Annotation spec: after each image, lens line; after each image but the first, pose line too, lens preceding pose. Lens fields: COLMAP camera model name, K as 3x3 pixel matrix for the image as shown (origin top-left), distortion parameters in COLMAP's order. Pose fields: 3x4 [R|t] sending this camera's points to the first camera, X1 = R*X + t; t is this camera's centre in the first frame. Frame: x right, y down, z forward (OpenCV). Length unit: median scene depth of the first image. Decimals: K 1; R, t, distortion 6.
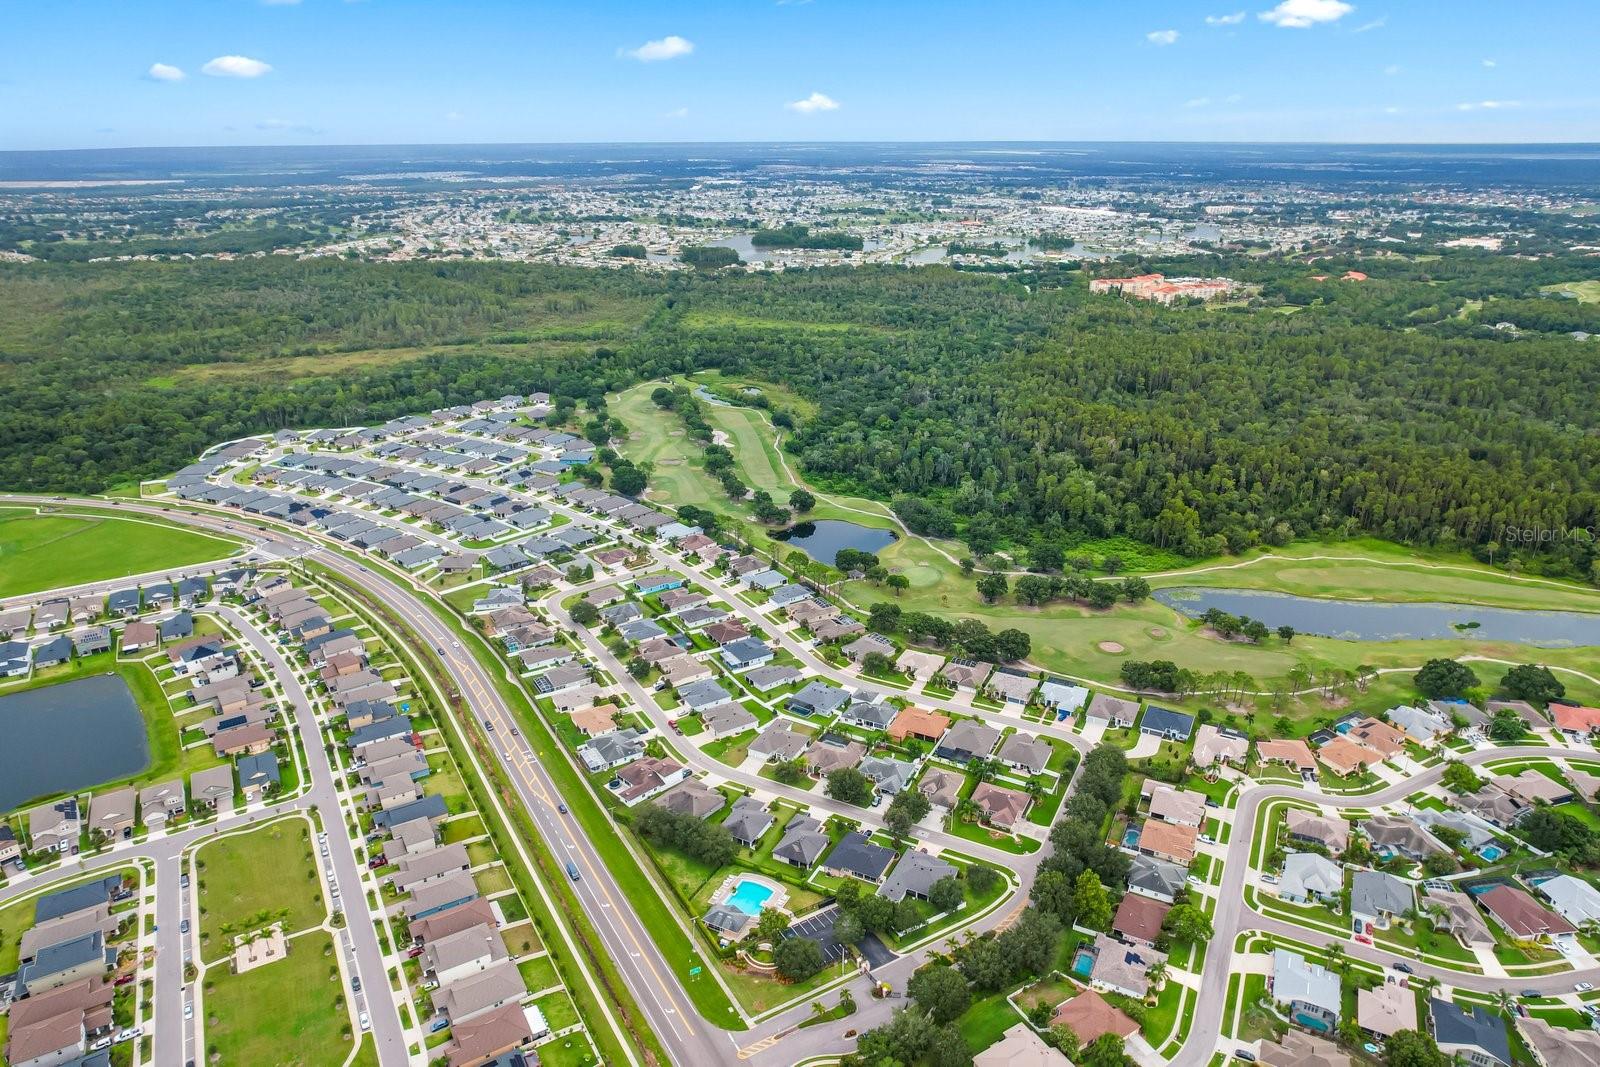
lens RADIAL K [[1020.3, 0, 800.0], [0, 1020.3, 533.5], [0, 0, 1]] dist [-0.055287, 0.000138]
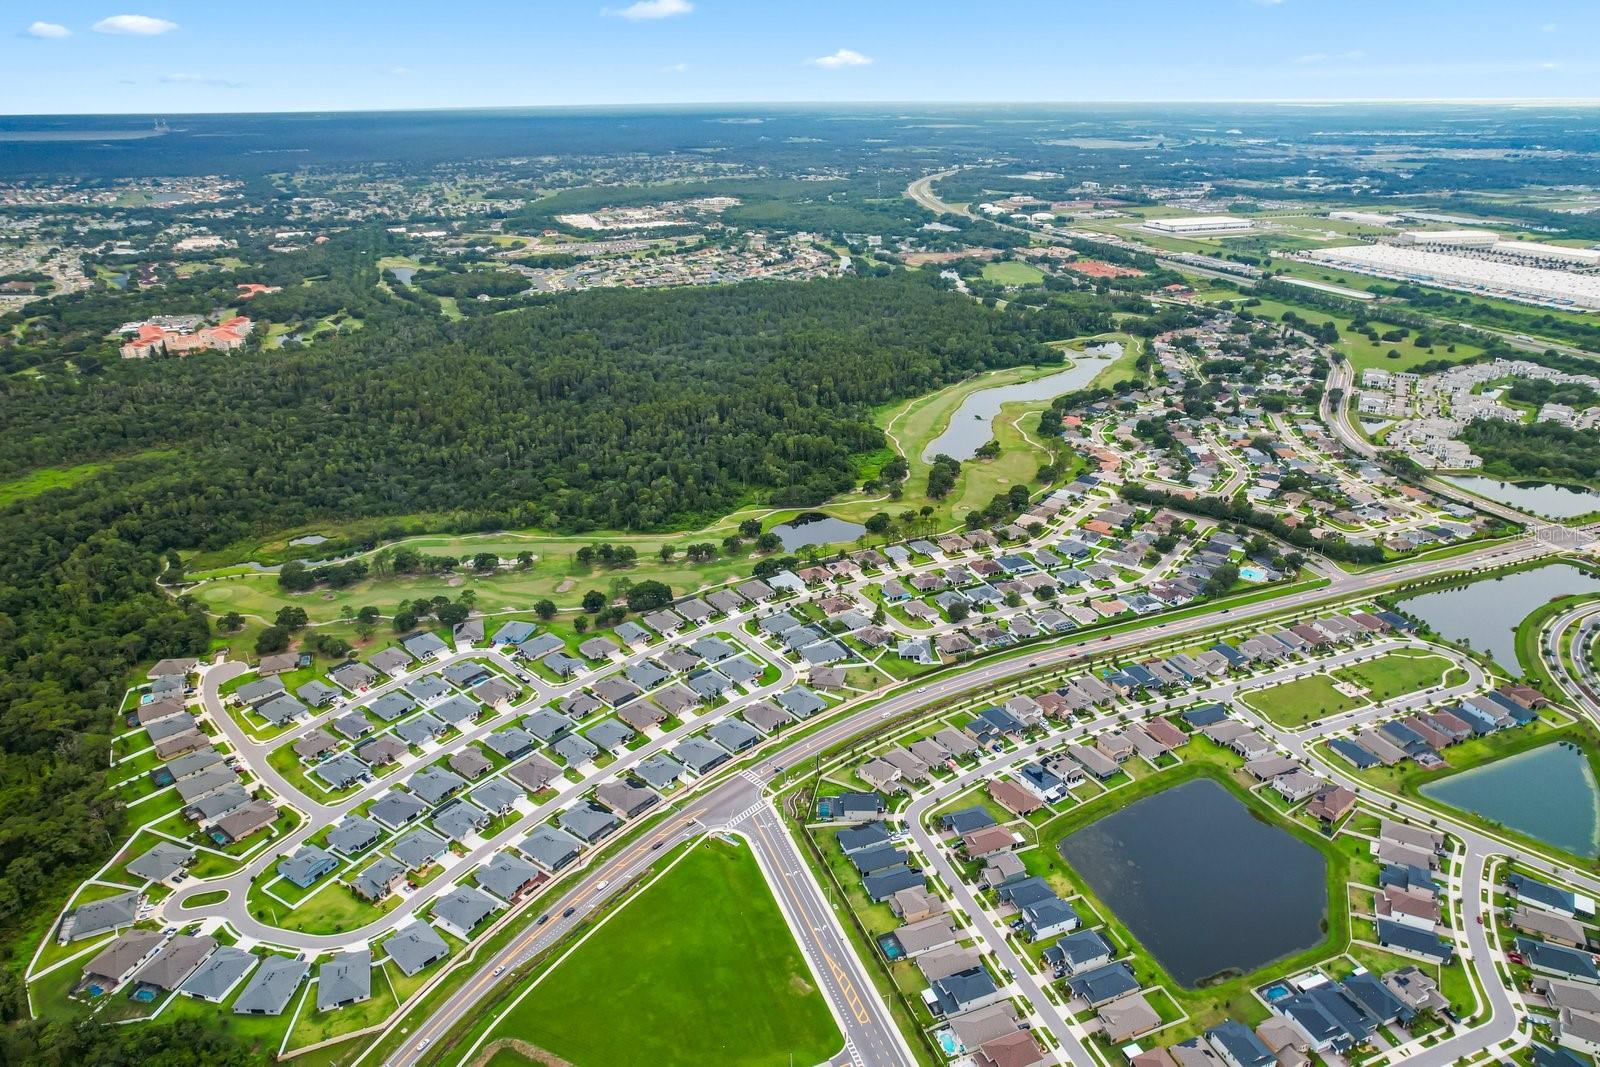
lens RADIAL K [[1020.3, 0, 800.0], [0, 1020.3, 533.5], [0, 0, 1]] dist [-0.055287, 0.000138]
pose [[0.175493, -0.393132, 0.902579, -1.472548], [0.373802, 0.874758, 0.308334, -0.514850], [-0.910755, 0.283275, 0.300467, 0.829704]]
